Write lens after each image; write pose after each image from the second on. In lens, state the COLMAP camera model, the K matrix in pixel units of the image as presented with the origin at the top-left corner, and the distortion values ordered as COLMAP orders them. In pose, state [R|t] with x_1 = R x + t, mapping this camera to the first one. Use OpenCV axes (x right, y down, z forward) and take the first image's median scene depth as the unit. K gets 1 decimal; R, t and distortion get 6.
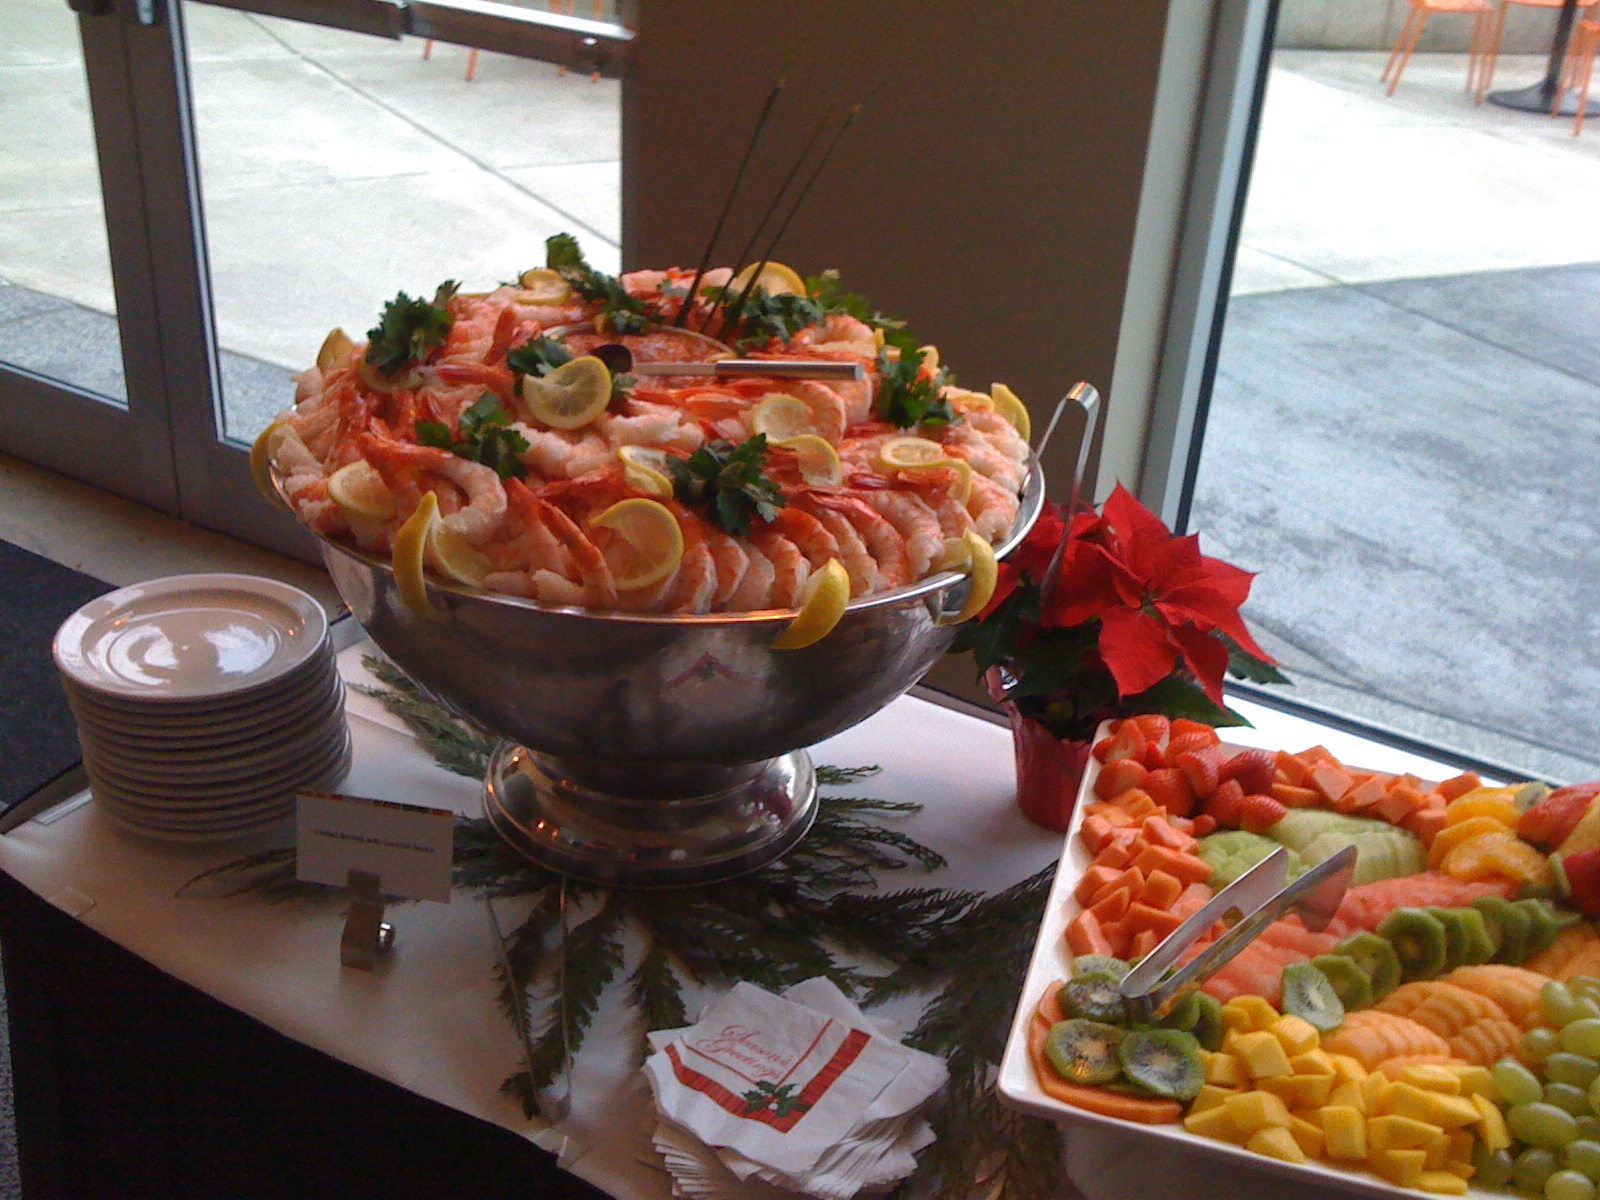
lens RADIAL K [[1761.3, 0, 798.0], [0, 1761.3, 587.9], [0, 0, 1]] dist [0.015924, 0.000000]
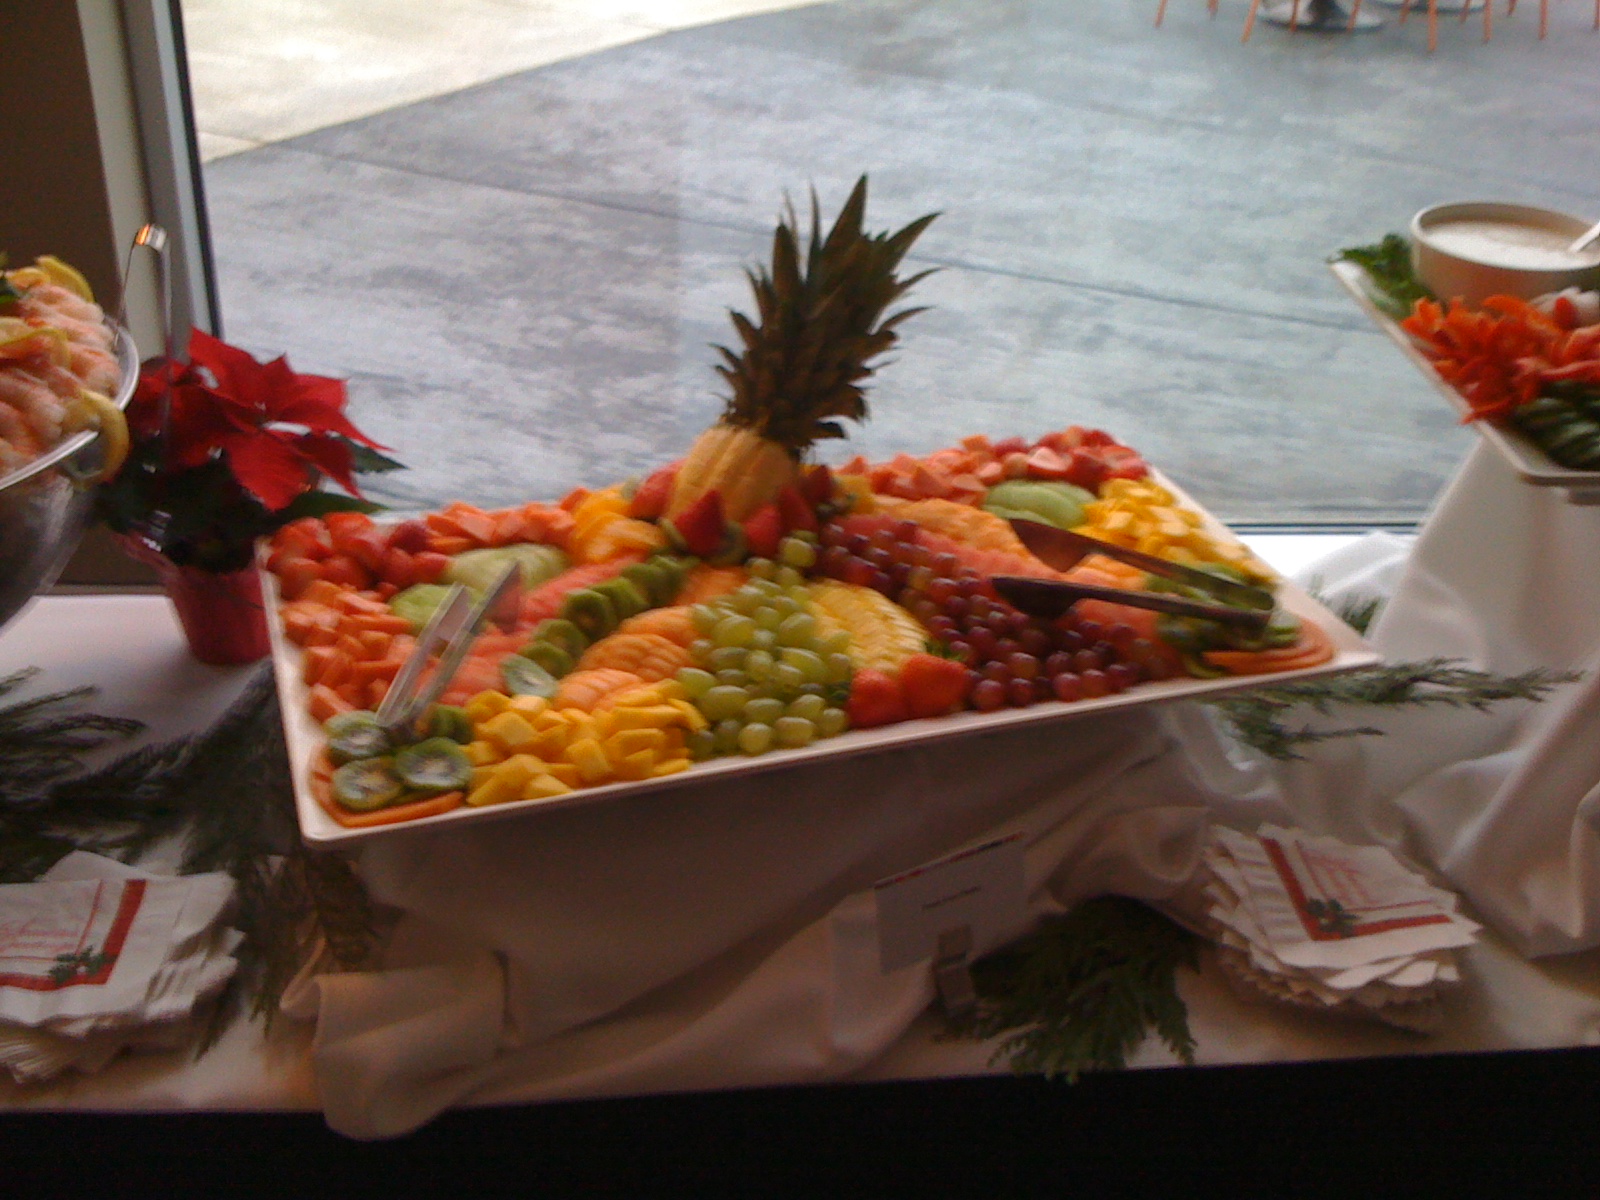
lens RADIAL K [[1761.3, 0, 794.7], [0, 1761.3, 607.2], [0, 0, 1]] dist [0.015924, 0.000000]
pose [[0.822960, -0.304489, 0.479608, -0.097244], [0.262509, 0.952515, 0.154284, 0.039012], [-0.503811, -0.001068, 0.863813, -0.101814]]
